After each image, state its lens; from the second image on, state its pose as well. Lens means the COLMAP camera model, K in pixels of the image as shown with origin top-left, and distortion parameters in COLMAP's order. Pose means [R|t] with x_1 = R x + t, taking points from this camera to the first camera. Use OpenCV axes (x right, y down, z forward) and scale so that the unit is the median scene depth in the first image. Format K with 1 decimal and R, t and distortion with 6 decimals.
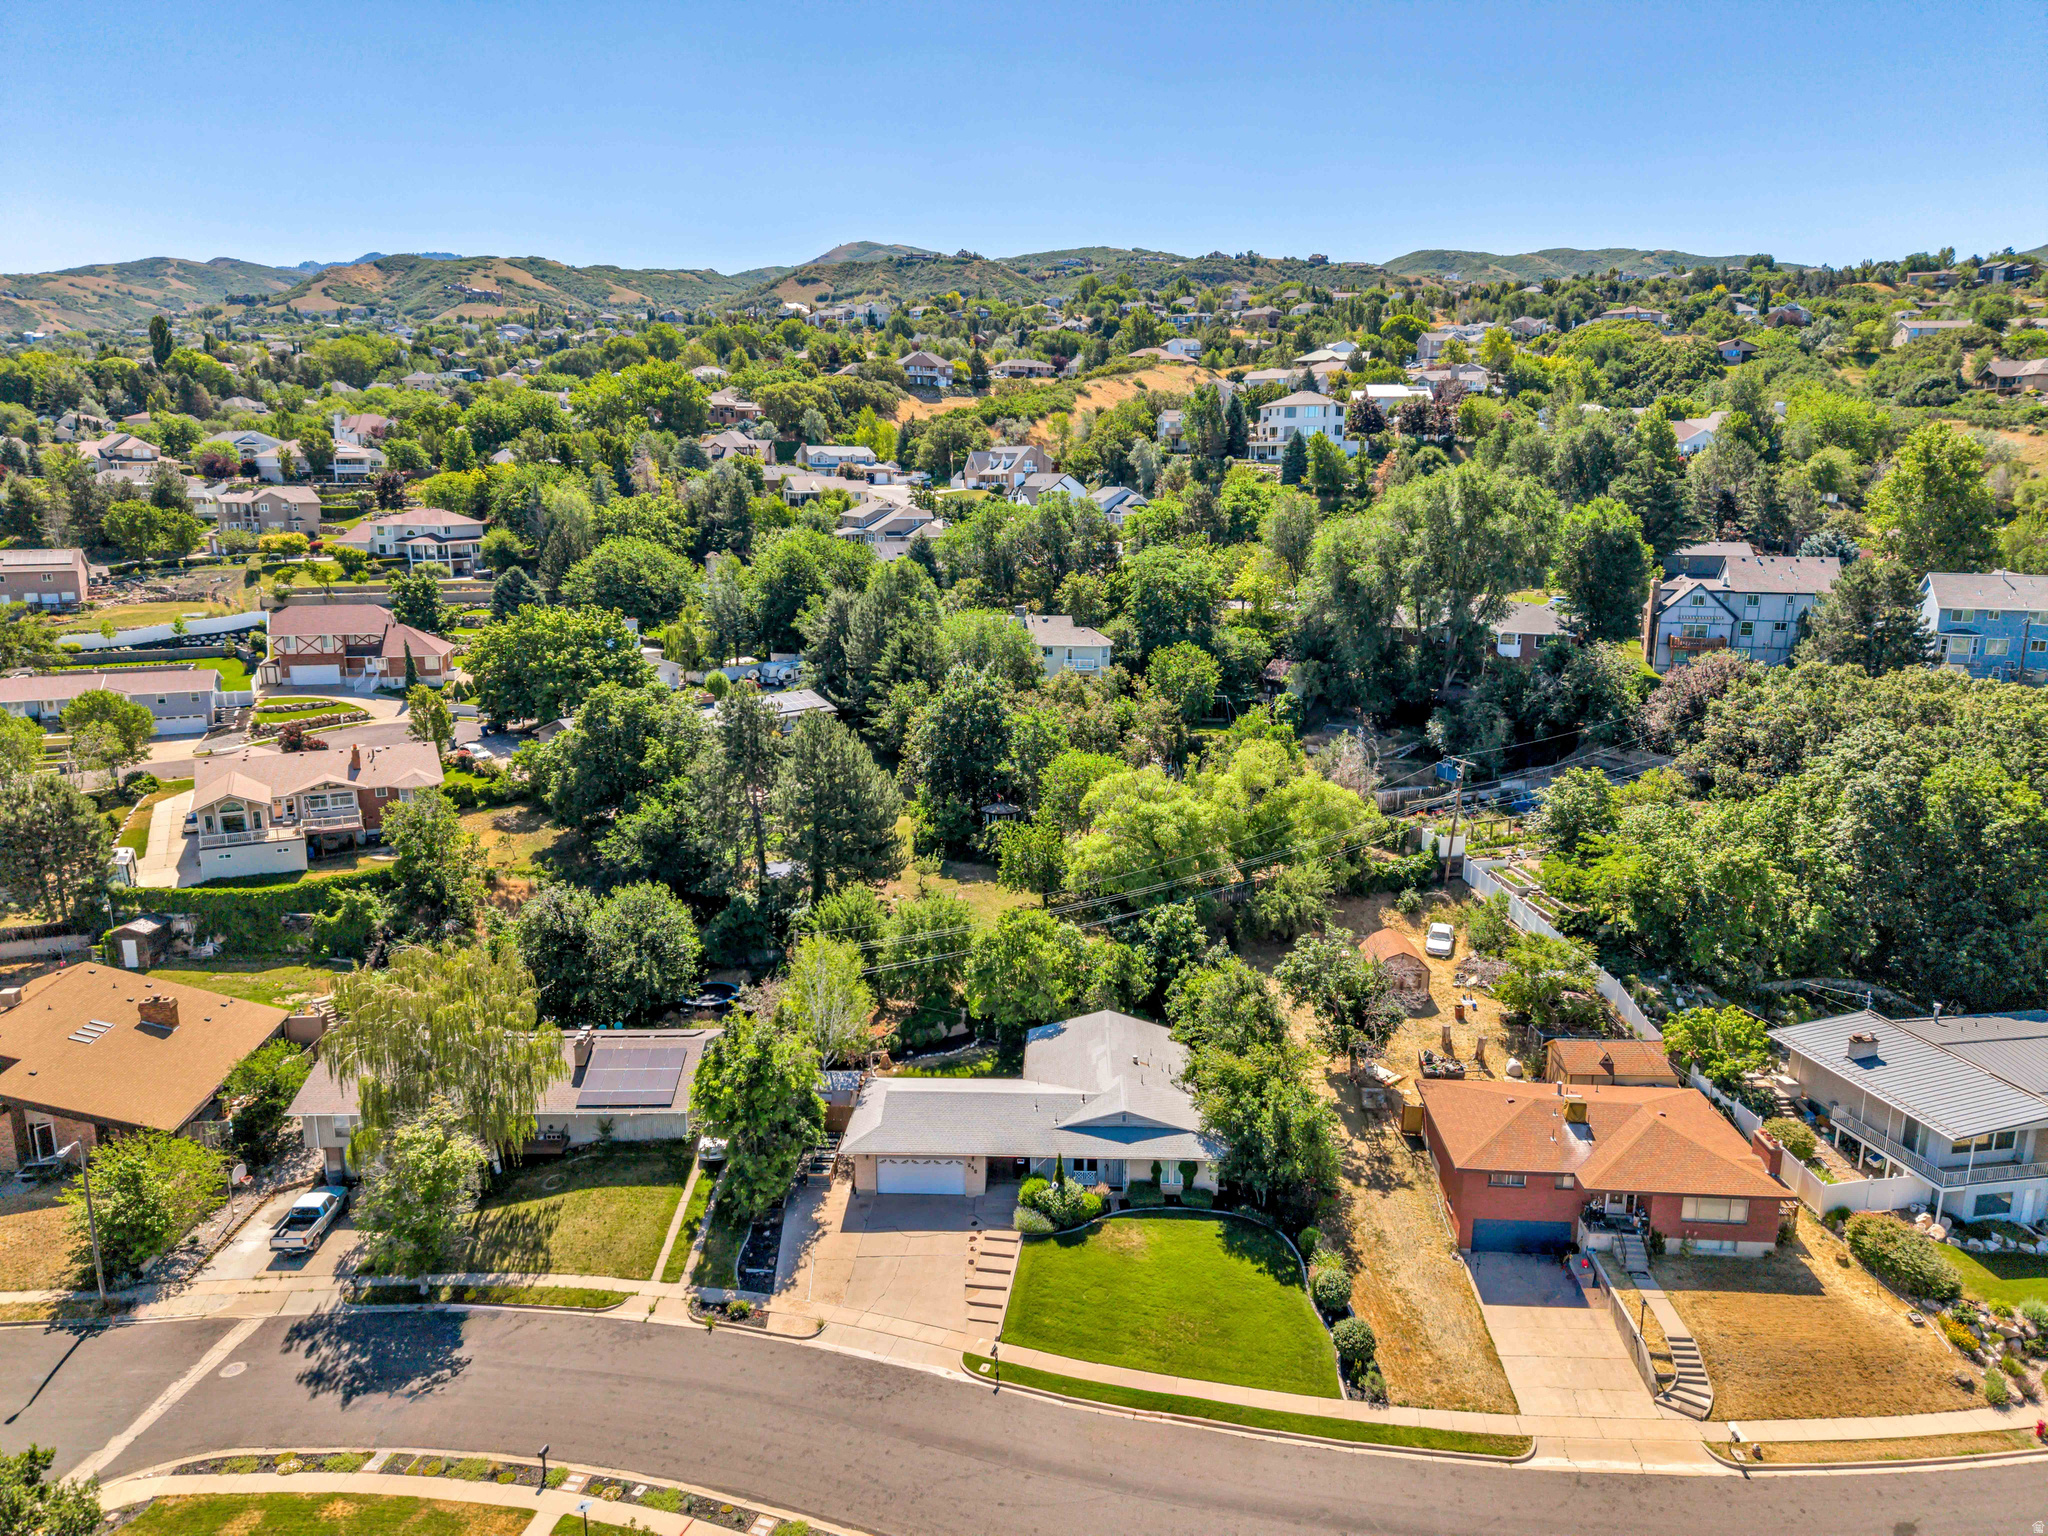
lens RADIAL K [[1378.8, 0, 1017.6], [0, 1378.8, 772.4], [0, 0, 1]] dist [0.000906, 0.002691]
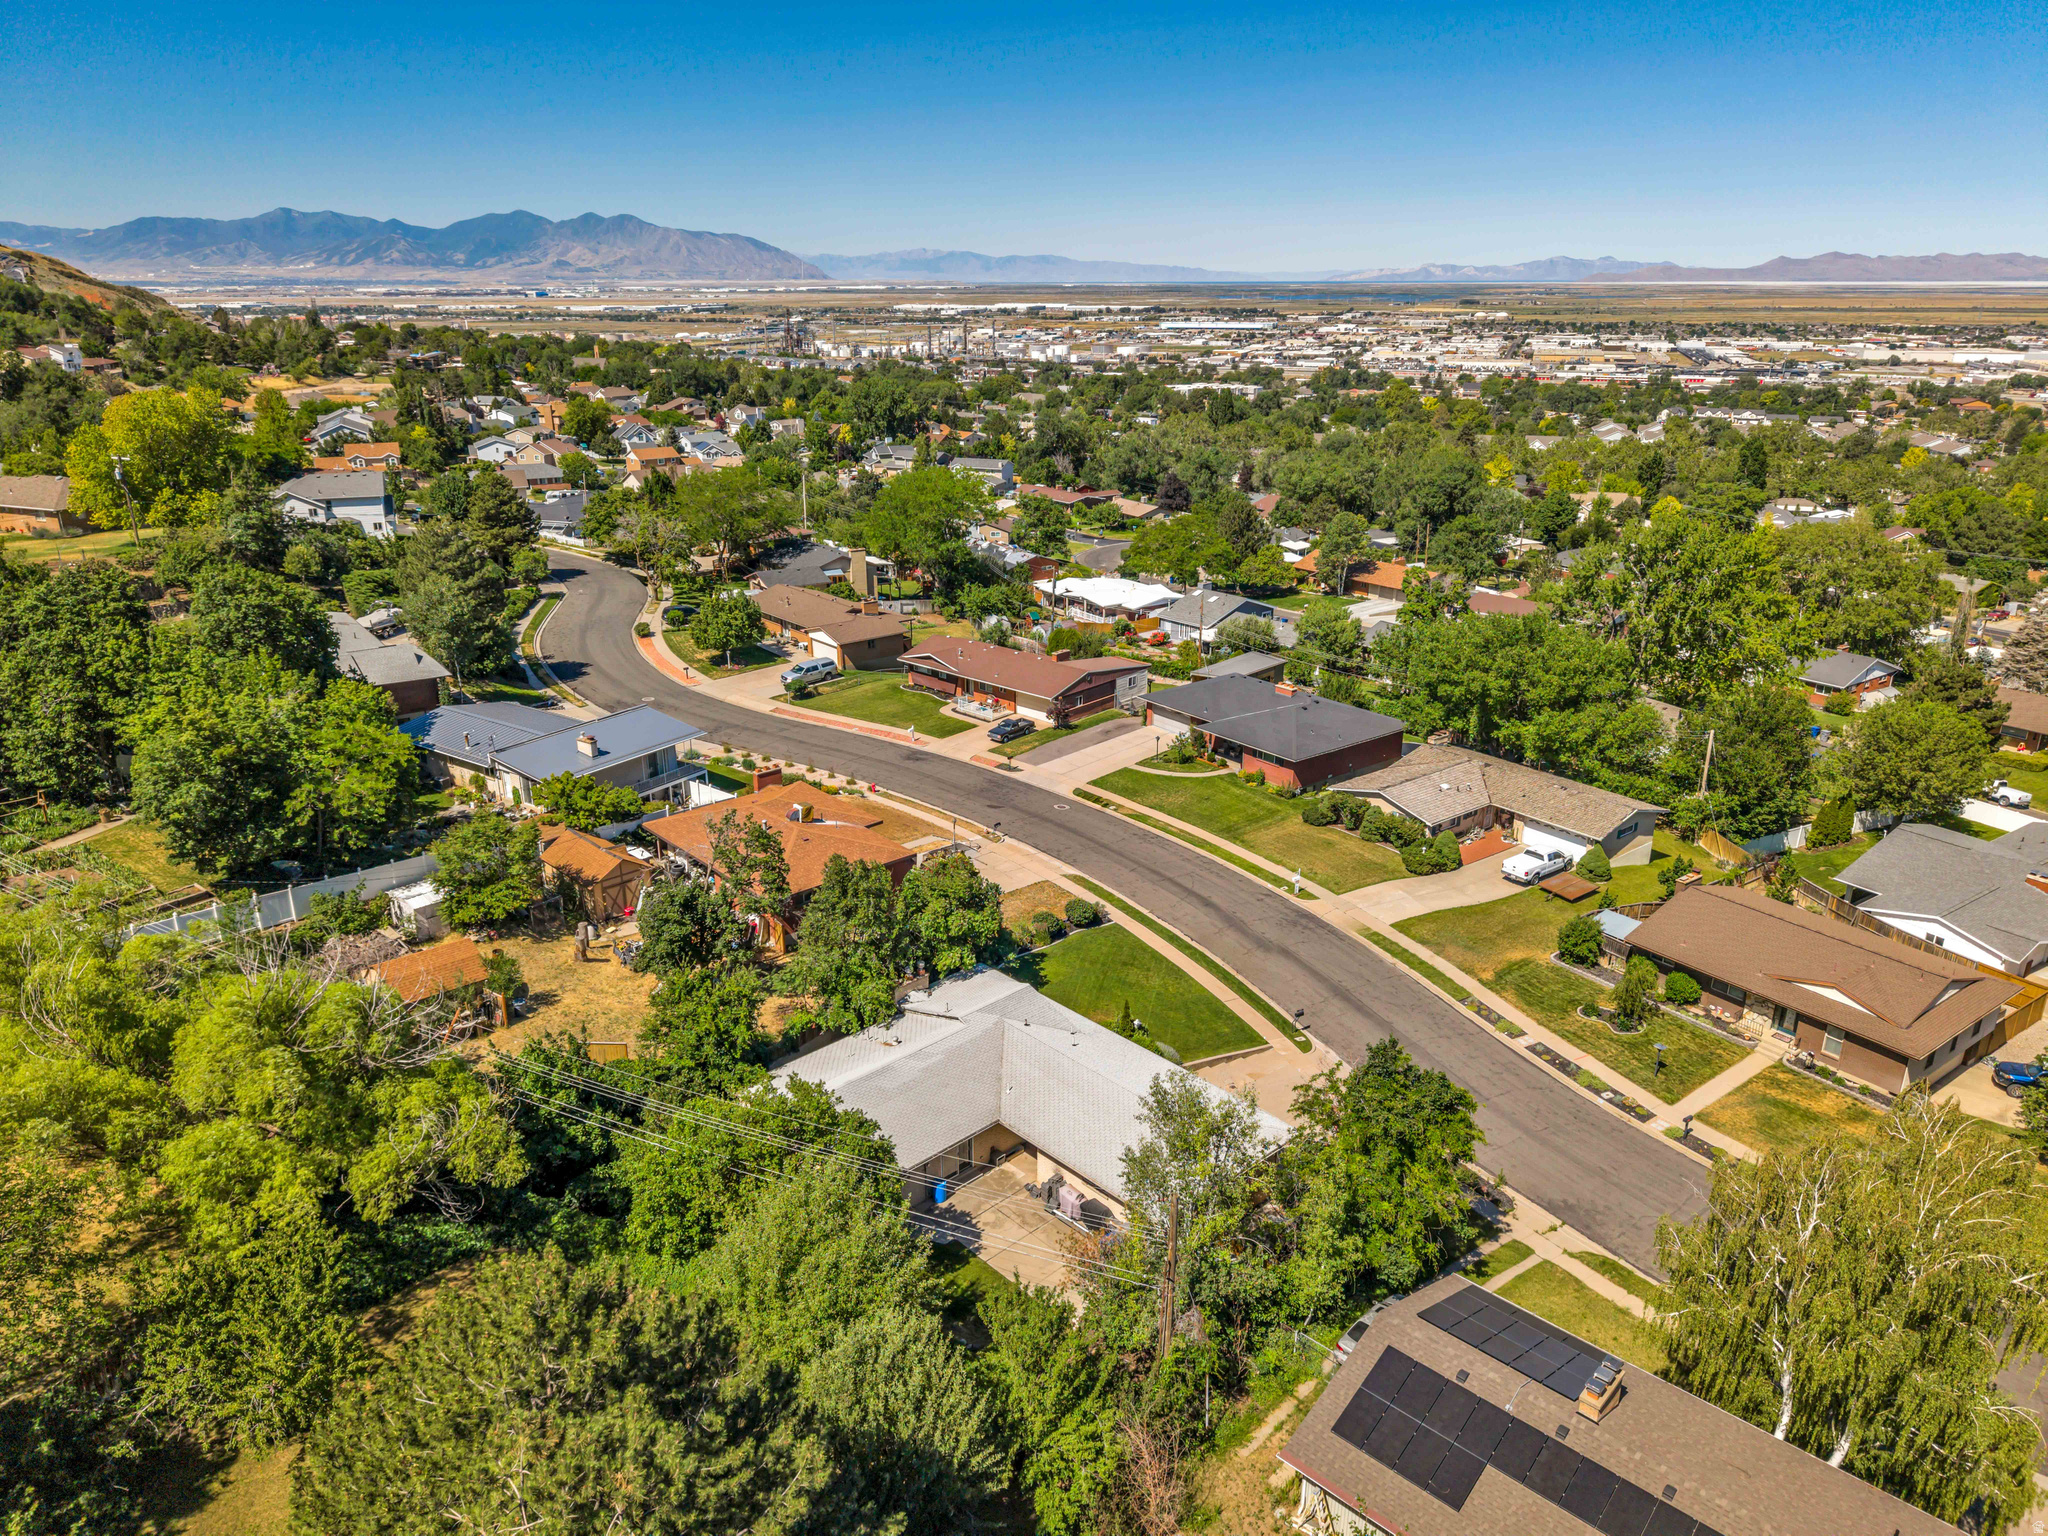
lens RADIAL K [[1378.8, 0, 1017.6], [0, 1378.8, 772.4], [0, 0, 1]] dist [0.000906, 0.002691]
pose [[-0.709160, -0.238205, 0.663589, -0.543849], [0.155196, 0.865373, 0.476492, -0.345772], [-0.687754, 0.440895, -0.576720, 1.627807]]
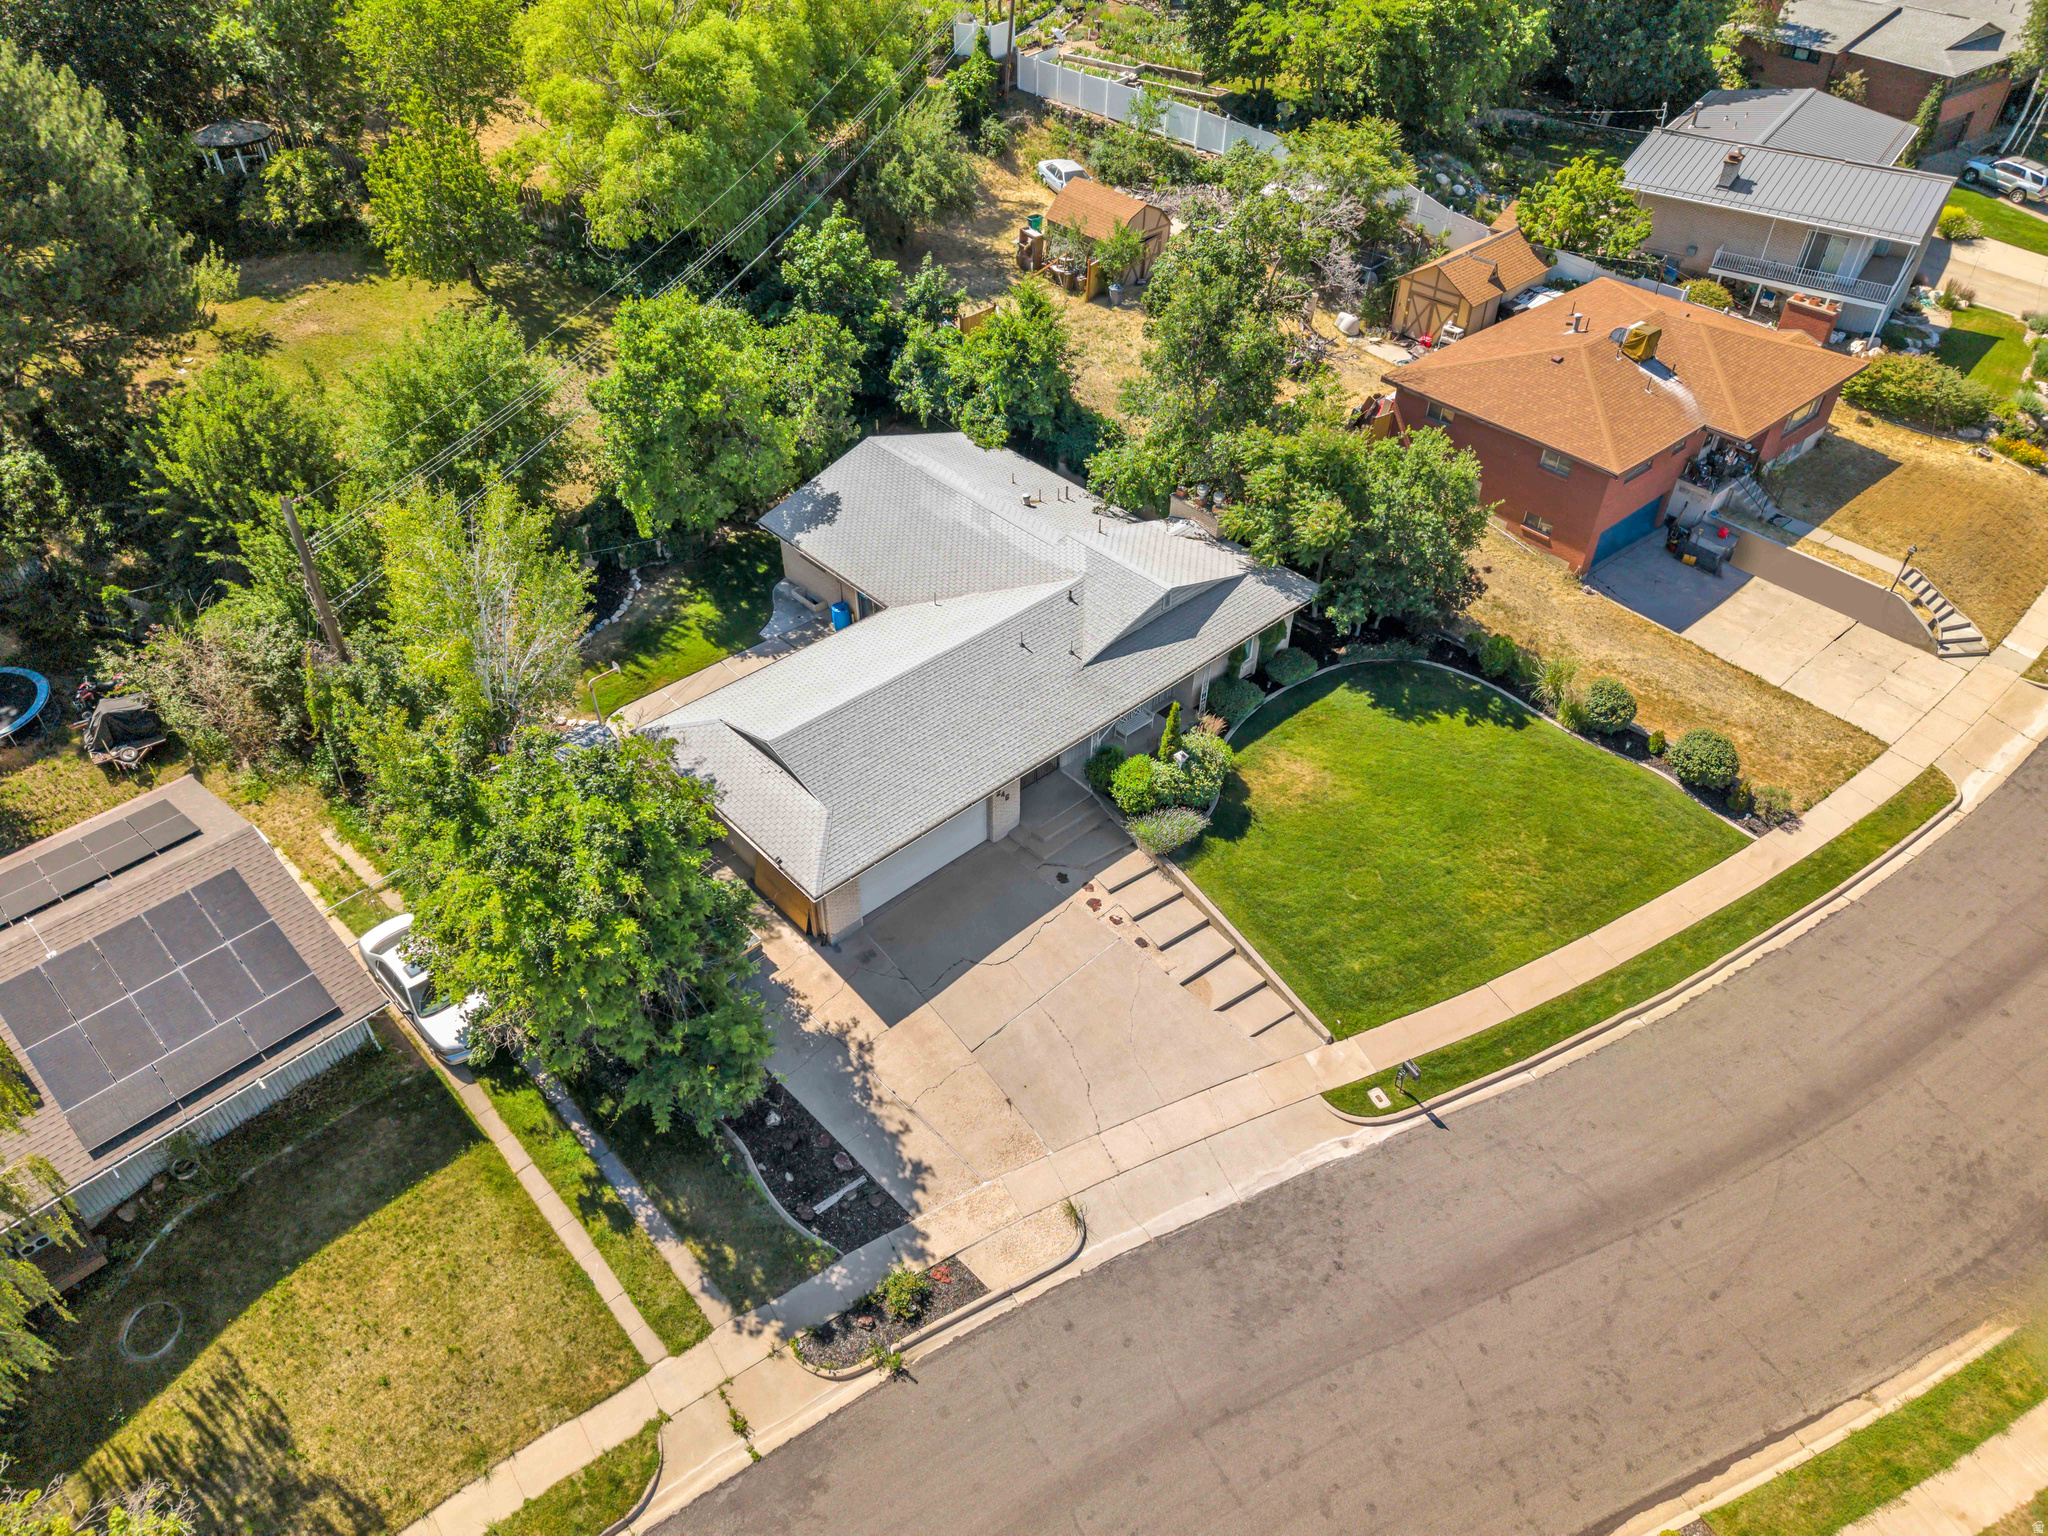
lens RADIAL K [[1378.8, 0, 1017.6], [0, 1378.8, 772.4], [0, 0, 1]] dist [0.000906, 0.002691]
pose [[0.707476, -0.462753, 0.534169, -0.341178], [0.151982, 0.837759, 0.524463, 0.002306], [-0.690202, -0.289861, 0.663025, 0.712190]]
